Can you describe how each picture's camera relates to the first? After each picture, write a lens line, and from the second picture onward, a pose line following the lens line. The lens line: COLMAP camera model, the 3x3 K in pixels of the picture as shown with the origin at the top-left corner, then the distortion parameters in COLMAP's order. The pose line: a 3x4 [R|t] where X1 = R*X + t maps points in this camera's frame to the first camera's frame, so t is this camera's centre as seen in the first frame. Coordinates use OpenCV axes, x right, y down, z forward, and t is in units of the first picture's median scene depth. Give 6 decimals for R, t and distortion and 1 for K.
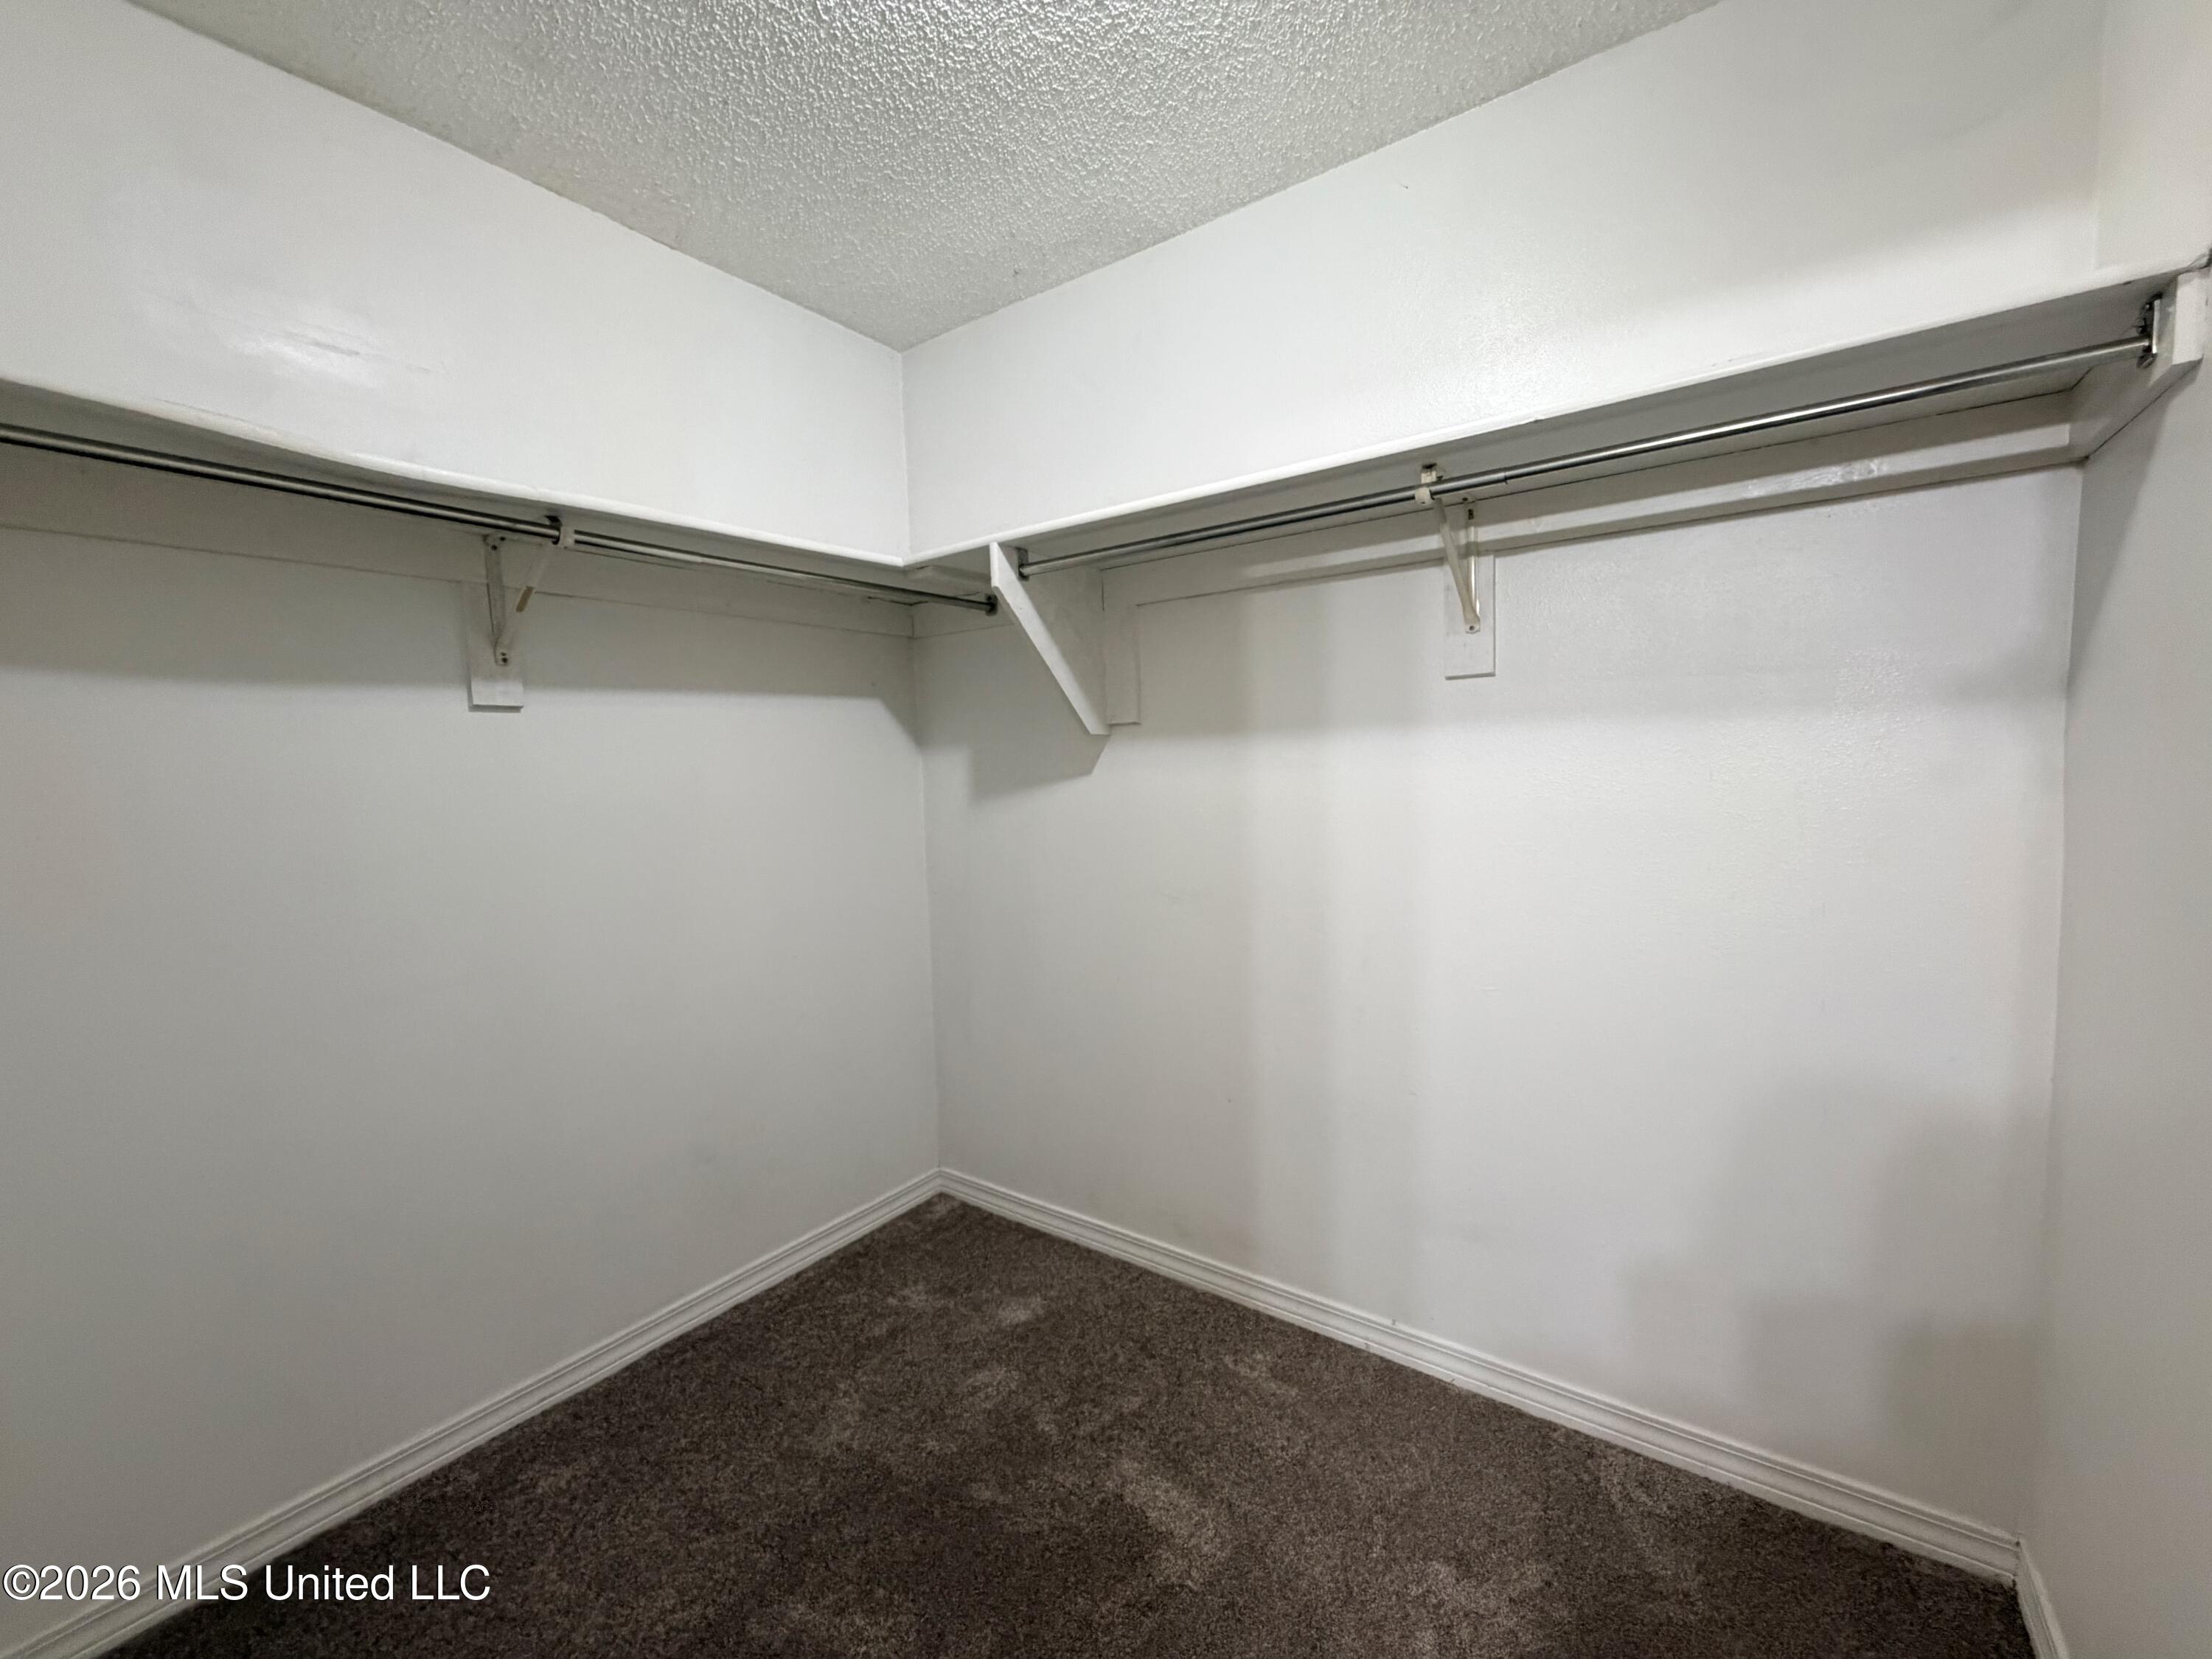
lens RADIAL K [[880.6, 0, 1102.2], [0, 880.6, 834.5], [0, 0, 1]] dist [-0.001920, -0.000371]
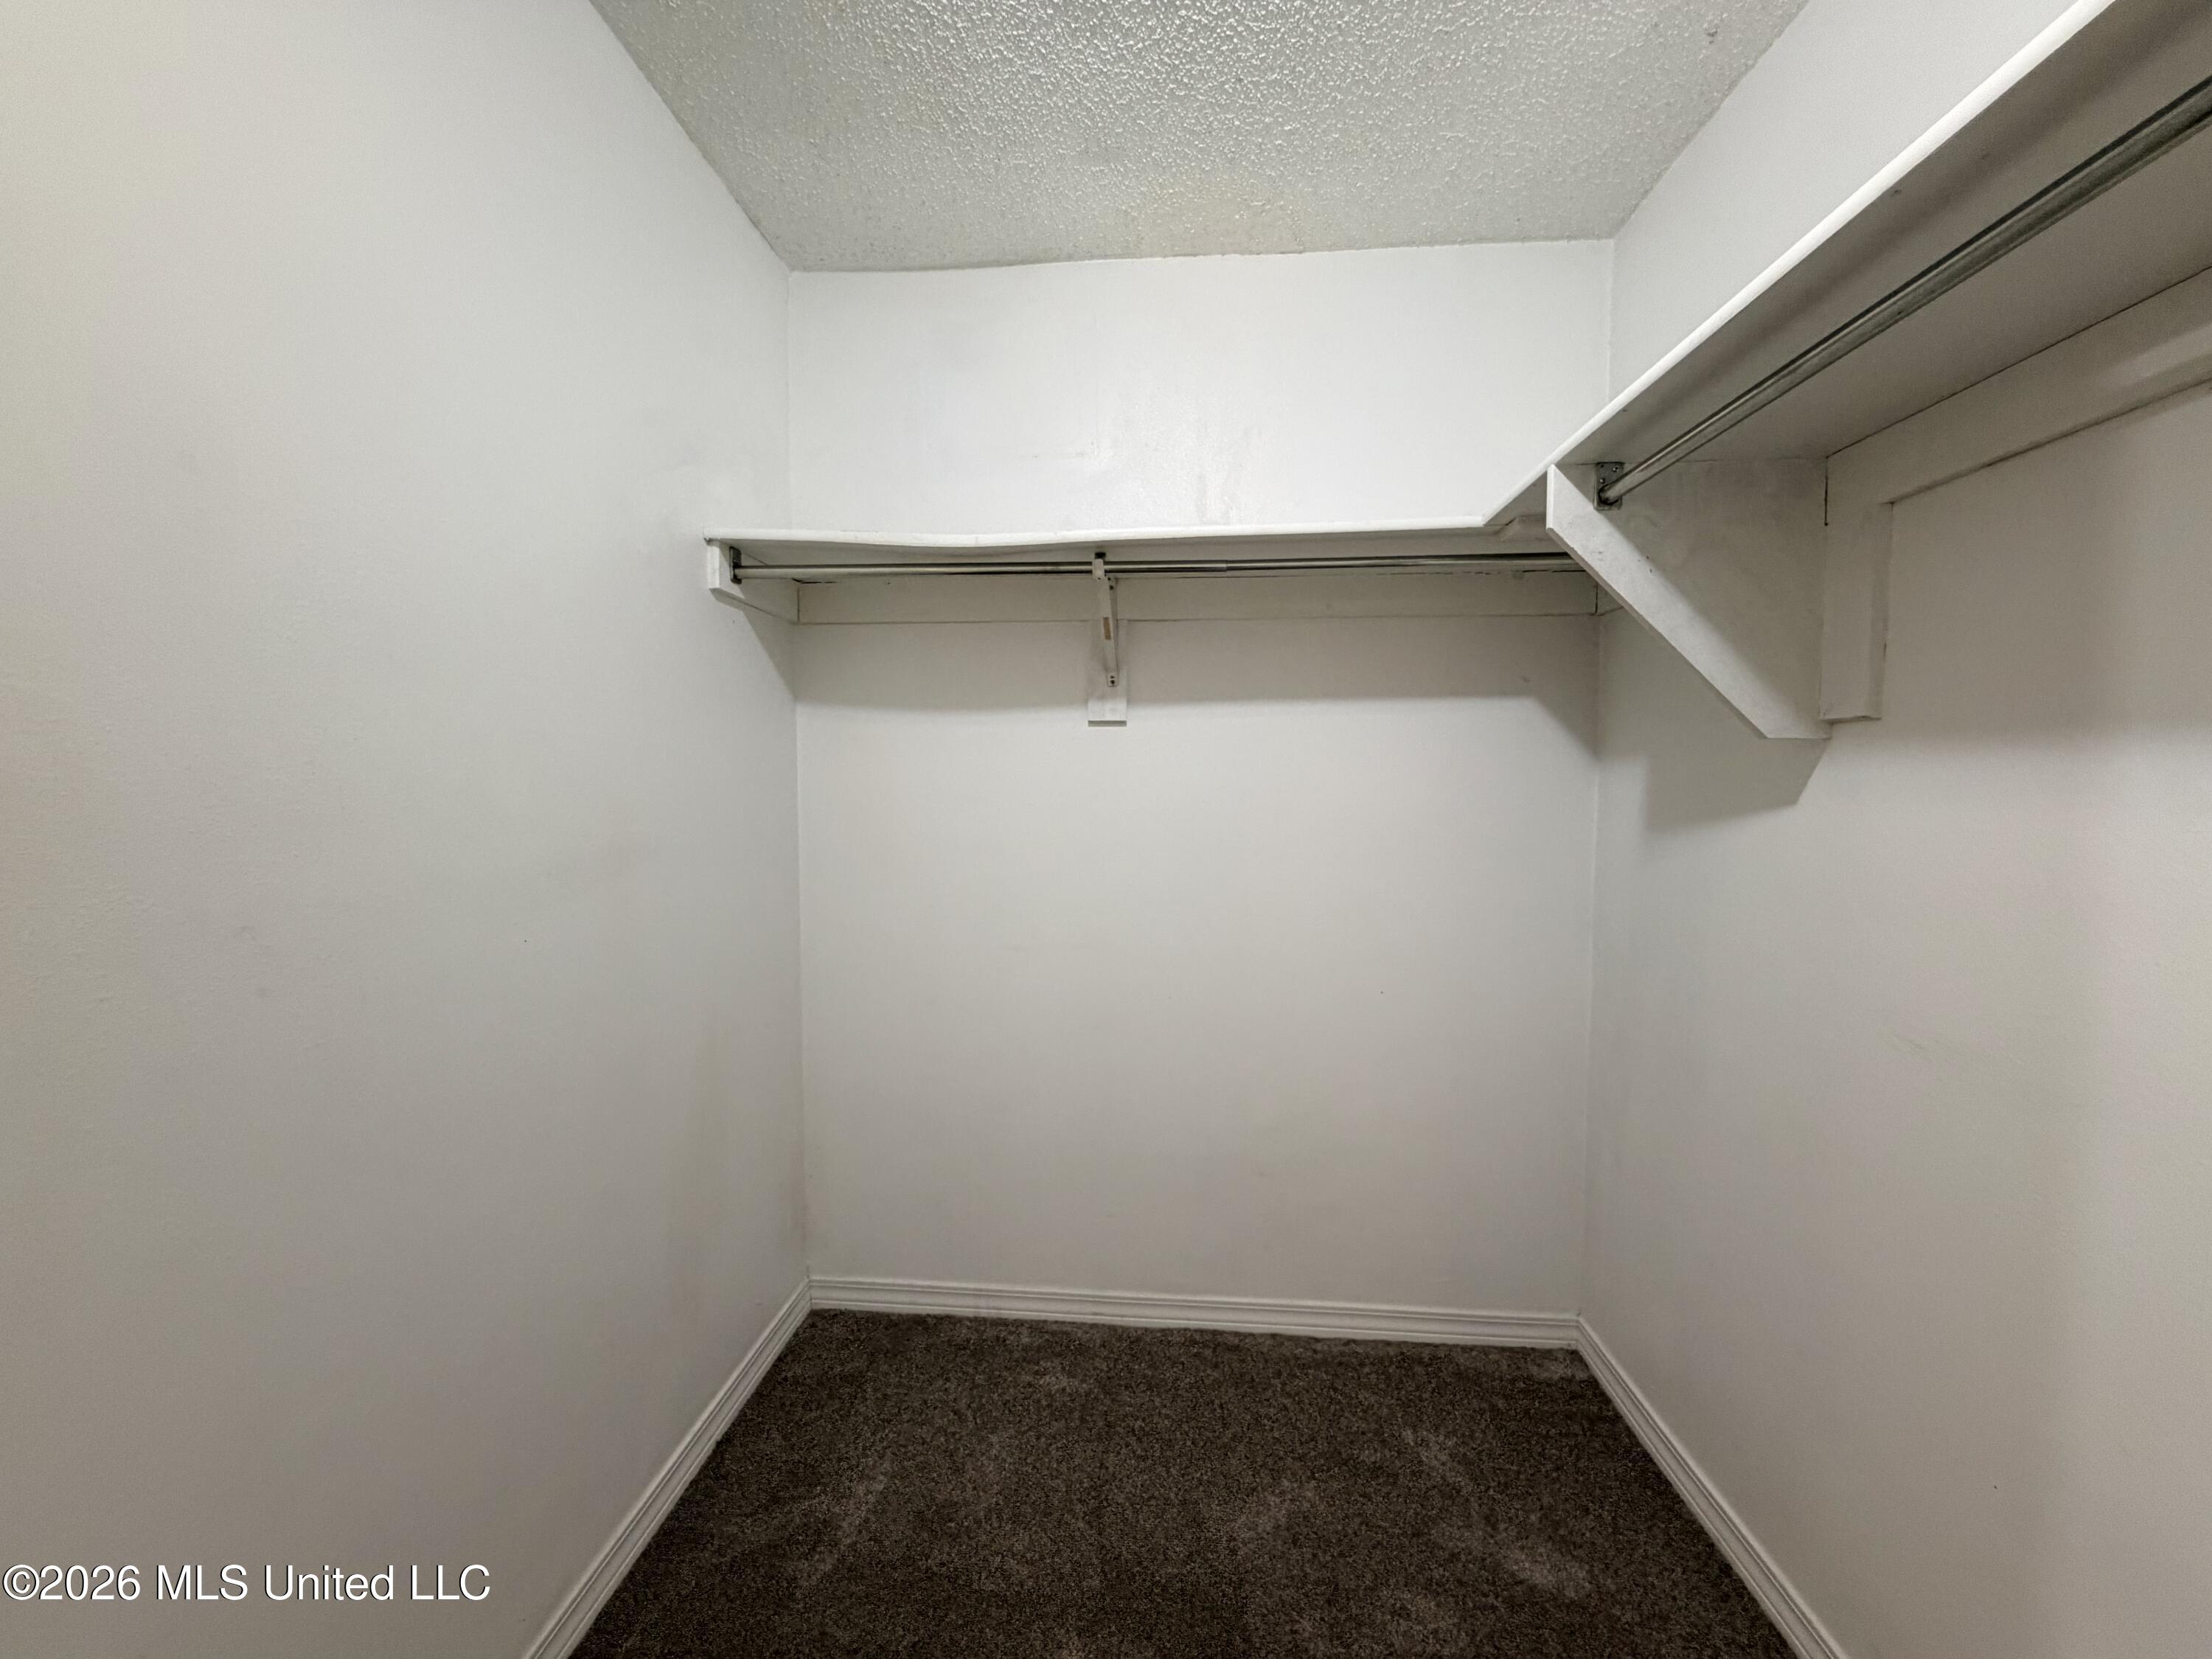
lens RADIAL K [[880.6, 0, 1102.2], [0, 880.6, 834.5], [0, 0, 1]] dist [-0.001920, -0.000371]
pose [[0.523365, 0.079006, -0.848438, 0.298748], [-0.088285, 0.995361, 0.038228, -0.035356], [0.847523, 0.054897, 0.527912, 0.340623]]
